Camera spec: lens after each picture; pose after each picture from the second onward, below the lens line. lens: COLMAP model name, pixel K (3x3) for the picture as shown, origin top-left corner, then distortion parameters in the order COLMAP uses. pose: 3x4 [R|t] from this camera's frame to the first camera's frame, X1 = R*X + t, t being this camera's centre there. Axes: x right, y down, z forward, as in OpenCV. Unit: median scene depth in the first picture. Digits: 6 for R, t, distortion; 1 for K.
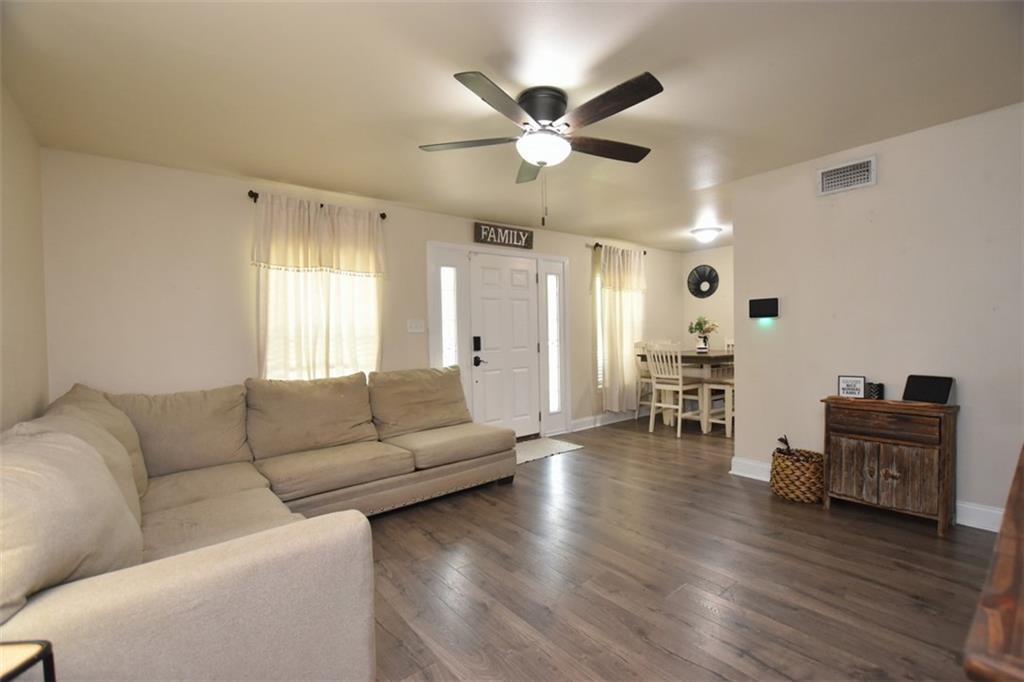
lens RADIAL K [[453.5, 0, 511.7], [0, 453.5, 346.0], [0, 0, 1]] dist [-0.026035, 0.000835]
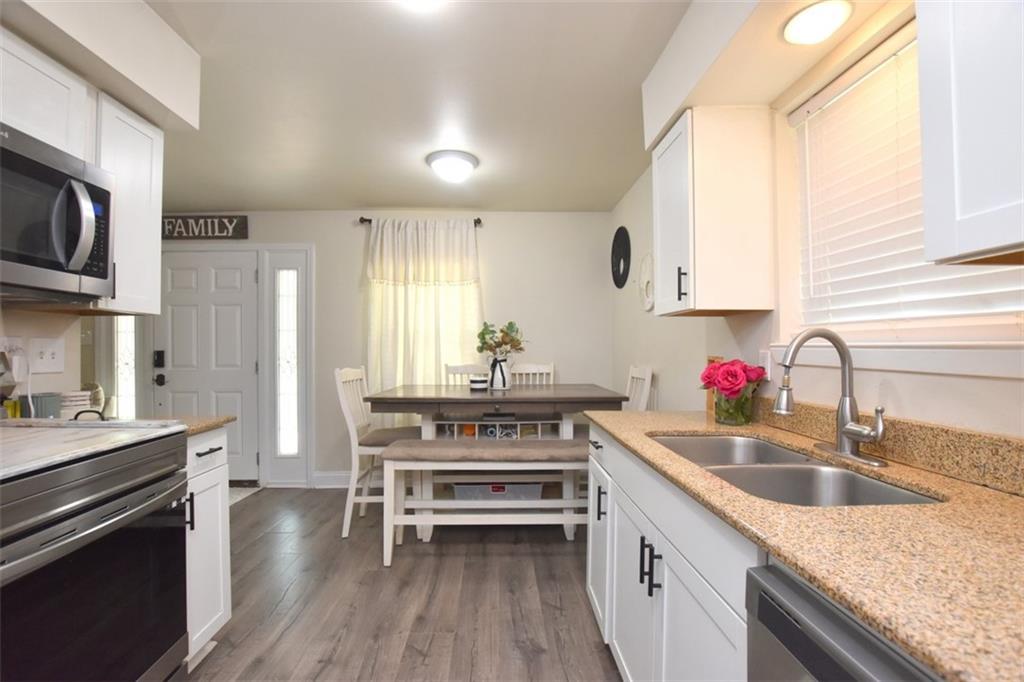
lens RADIAL K [[453.5, 0, 511.7], [0, 453.5, 346.0], [0, 0, 1]] dist [-0.026035, 0.000835]
pose [[0.803220, 0.017111, -0.595437, 0.893175], [-0.030944, 0.999436, -0.013022, -0.037078], [0.594879, 0.028885, 0.803296, 0.683359]]
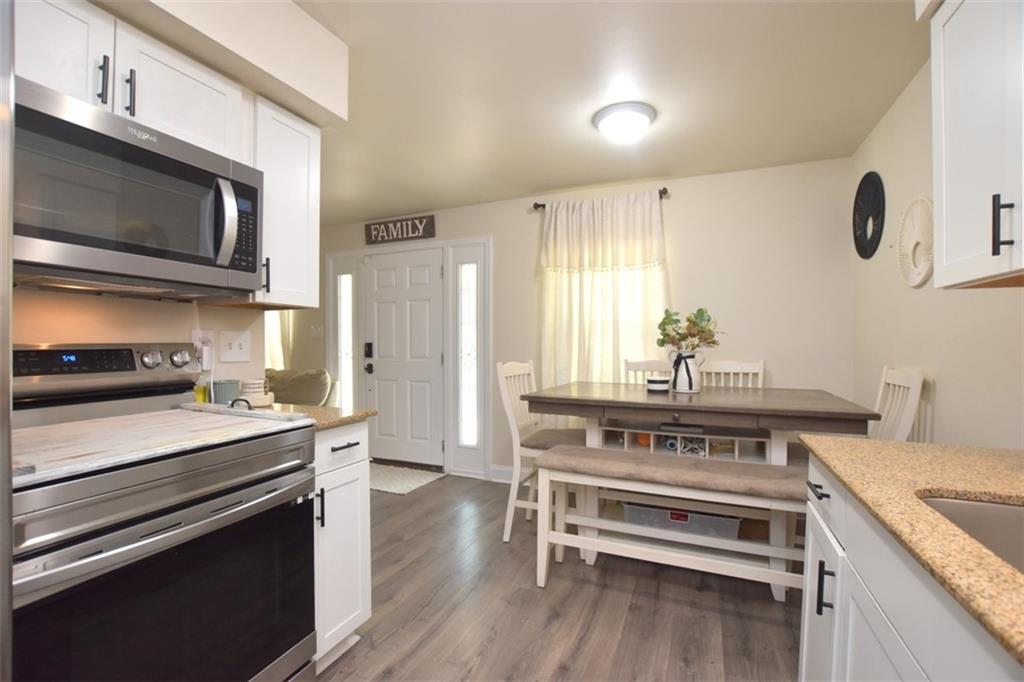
lens RADIAL K [[453.5, 0, 511.7], [0, 453.5, 346.0], [0, 0, 1]] dist [-0.026035, 0.000835]
pose [[0.474677, 0.030595, -0.879628, 0.858082], [-0.034705, 0.999269, 0.016029, -0.037956], [0.879476, 0.022919, 0.475392, 0.767196]]
